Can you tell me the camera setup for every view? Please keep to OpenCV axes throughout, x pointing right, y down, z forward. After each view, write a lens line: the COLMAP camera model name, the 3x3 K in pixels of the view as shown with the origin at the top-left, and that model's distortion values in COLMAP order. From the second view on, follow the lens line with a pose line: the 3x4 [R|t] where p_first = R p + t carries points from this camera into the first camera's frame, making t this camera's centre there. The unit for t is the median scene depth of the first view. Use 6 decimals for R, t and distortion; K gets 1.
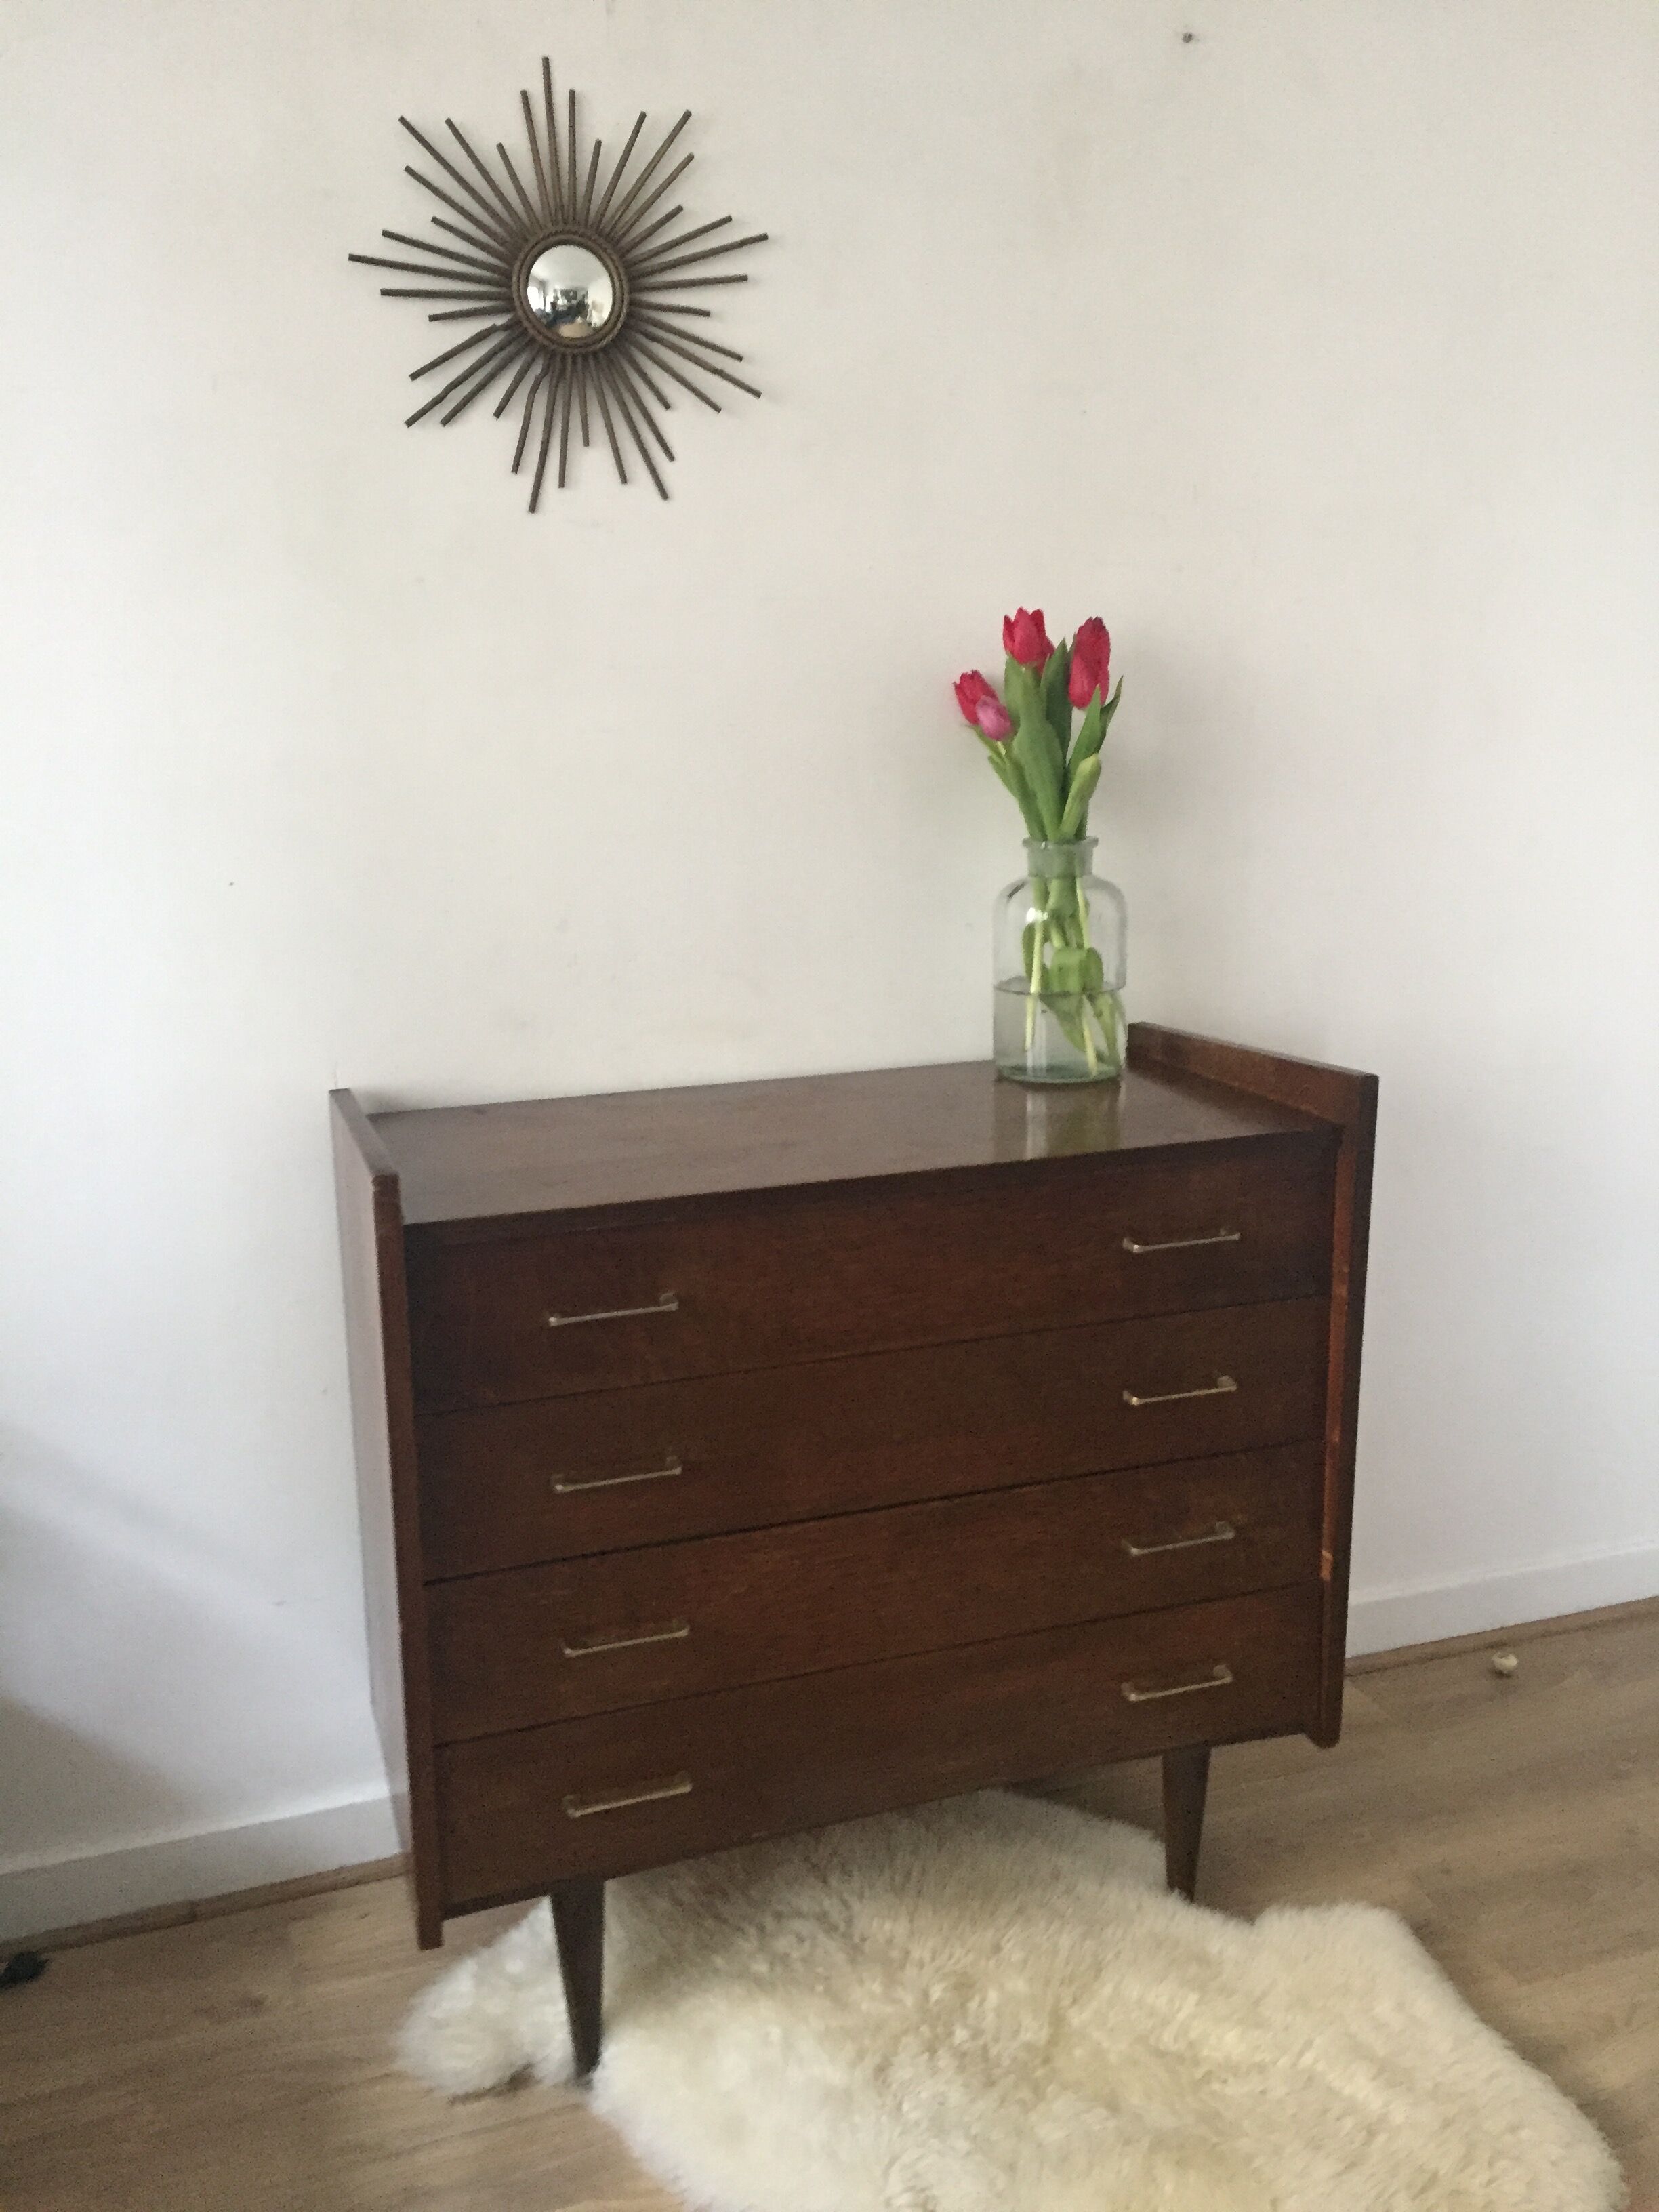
lens RADIAL K [[1893.8, 0, 833.5], [0, 1893.8, 1108.2], [0, 0, 1]] dist [0.100925, -0.142095]
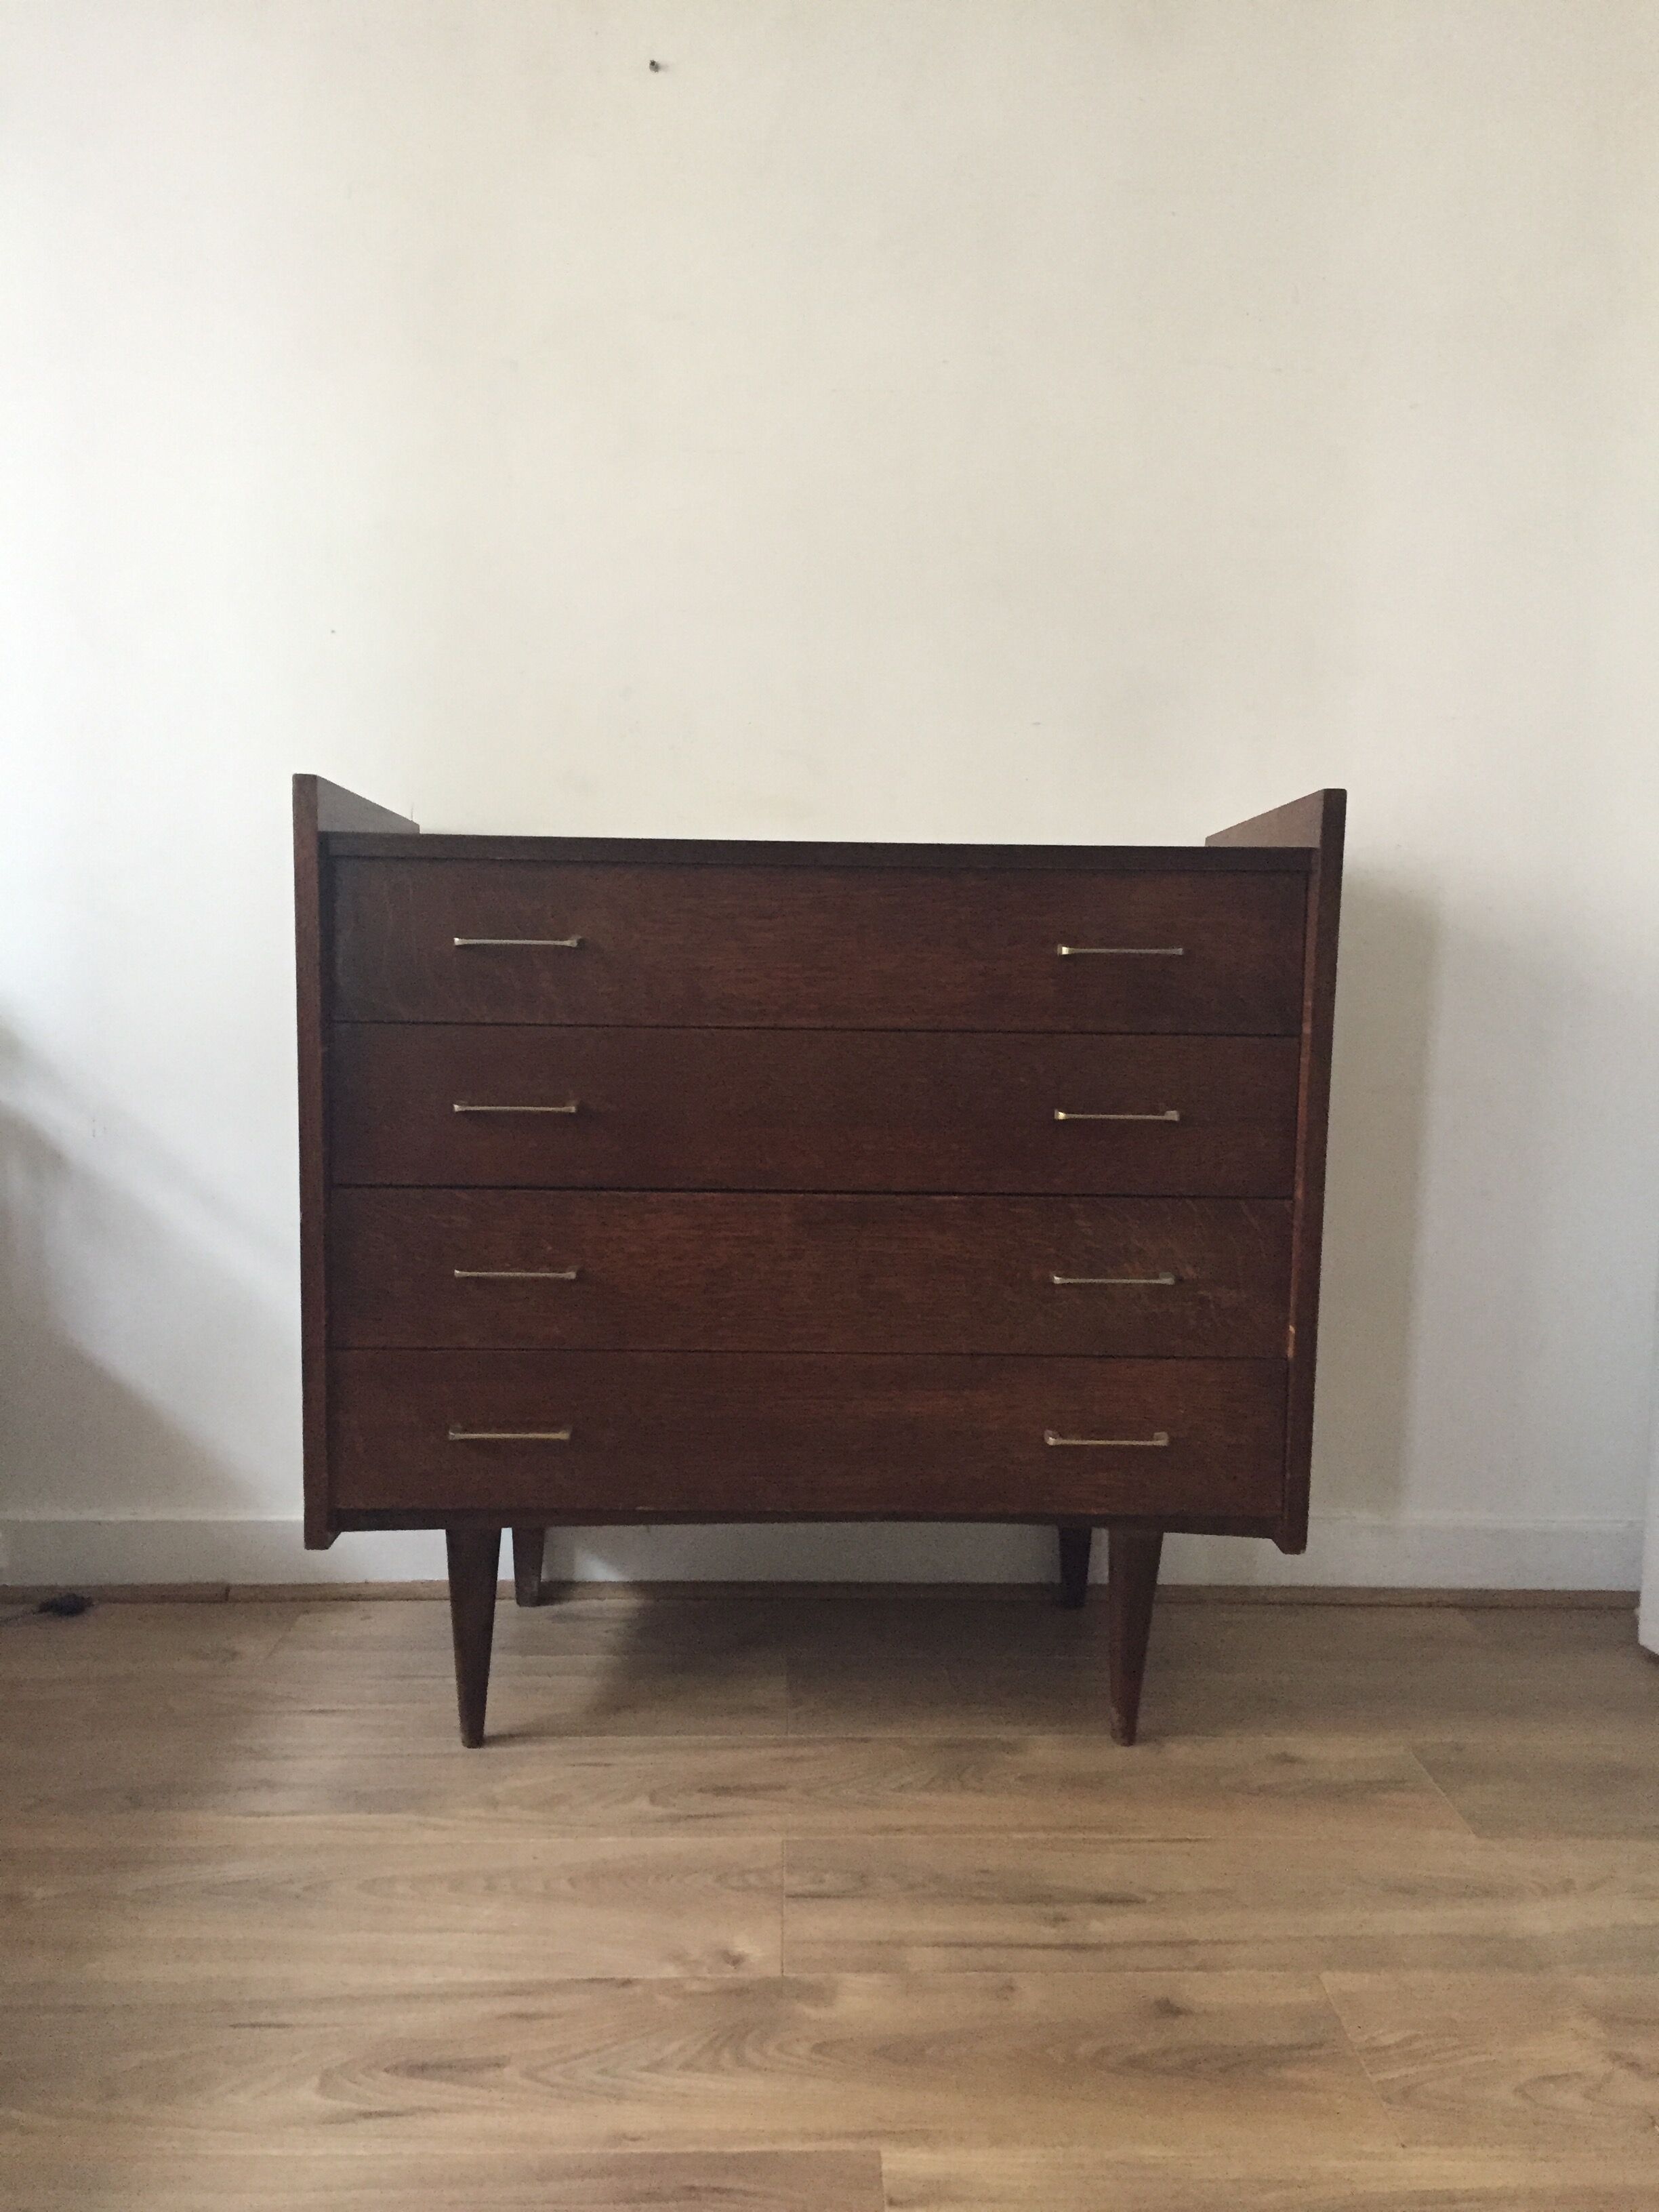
lens RADIAL K [[1893.8, 0, 833.5], [0, 1893.8, 1108.2], [0, 0, 1]] dist [0.100925, -0.142095]
pose [[0.953491, 0.062825, -0.294800, 0.318682], [-0.096626, 0.990130, -0.101518, 0.248854], [0.285512, 0.125281, 0.950151, 0.051604]]
